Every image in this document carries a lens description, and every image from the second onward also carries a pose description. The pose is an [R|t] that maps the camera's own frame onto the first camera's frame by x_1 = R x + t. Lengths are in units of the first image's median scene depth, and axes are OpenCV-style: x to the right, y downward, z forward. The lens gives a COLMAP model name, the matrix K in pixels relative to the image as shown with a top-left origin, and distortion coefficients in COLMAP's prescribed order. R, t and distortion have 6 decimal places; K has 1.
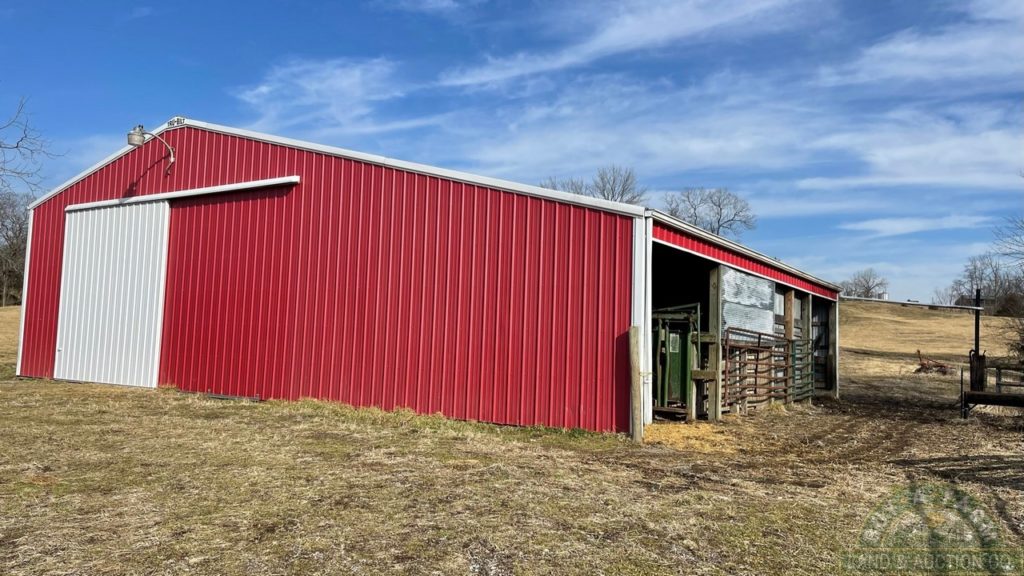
lens RADIAL K [[762.1, 0, 512.0], [0, 762.1, 288.0], [0, 0, 1]] dist [0.072972, -0.107472]
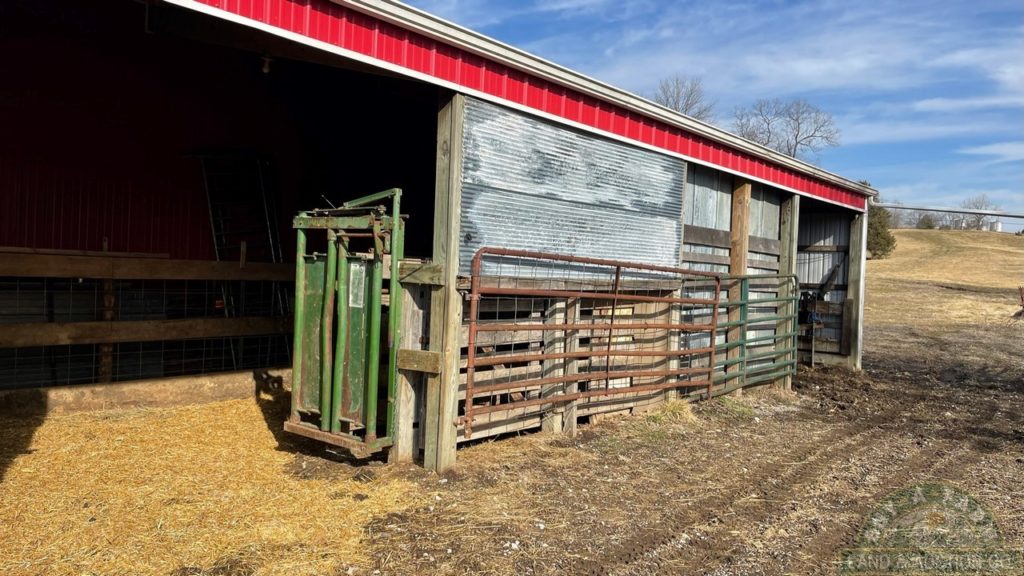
lens RADIAL K [[762.1, 0, 512.0], [0, 762.1, 288.0], [0, 0, 1]] dist [0.072972, -0.107472]
pose [[0.993791, 0.005719, -0.111118, 0.291924], [0.004229, 0.996015, 0.089090, 0.030054], [0.111185, -0.089007, 0.989806, 0.496791]]
